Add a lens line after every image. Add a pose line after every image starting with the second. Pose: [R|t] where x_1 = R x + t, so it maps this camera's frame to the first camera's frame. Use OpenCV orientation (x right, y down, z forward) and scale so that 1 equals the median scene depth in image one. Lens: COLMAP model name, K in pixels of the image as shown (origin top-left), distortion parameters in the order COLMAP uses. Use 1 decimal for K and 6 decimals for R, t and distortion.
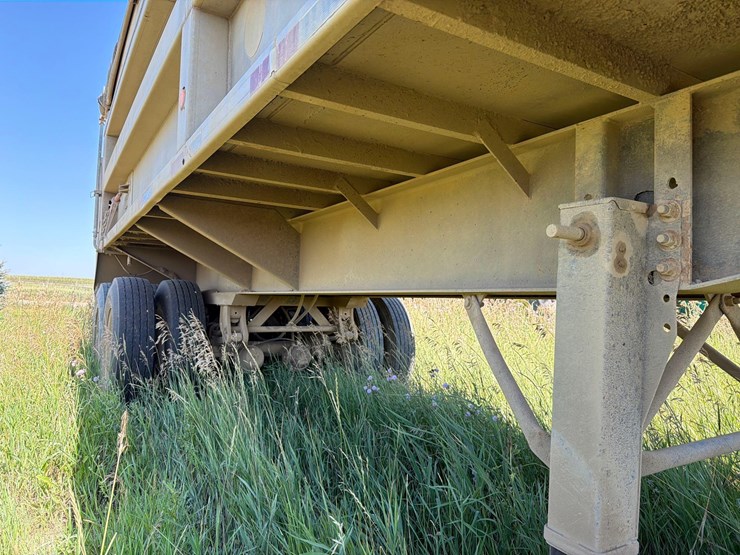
lens RADIAL K [[520.6, 0, 362.6], [0, 520.6, 280.2], [0, 0, 1]] dist [0.069852, -0.095090]
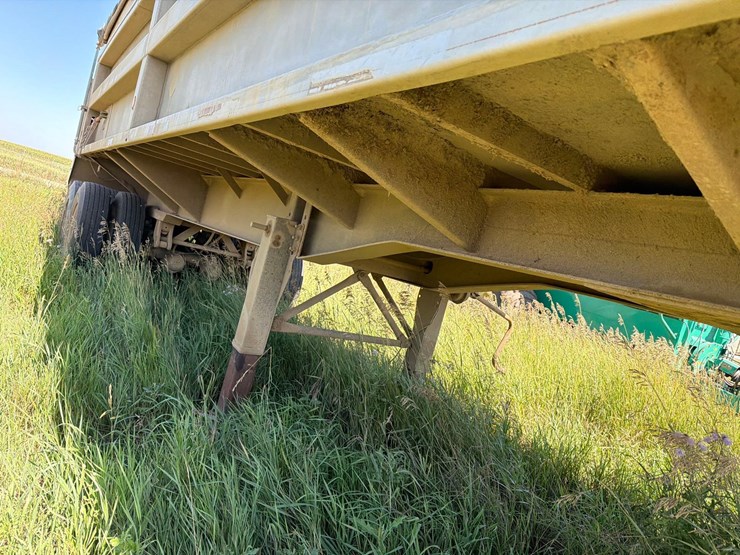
lens RADIAL K [[520.6, 0, 362.6], [0, 520.6, 280.2], [0, 0, 1]] dist [0.069852, -0.095090]
pose [[0.972452, 0.225250, 0.059995, 0.216278], [-0.230108, 0.968743, 0.092669, -0.051896], [-0.037246, -0.103922, 0.993888, -0.430391]]
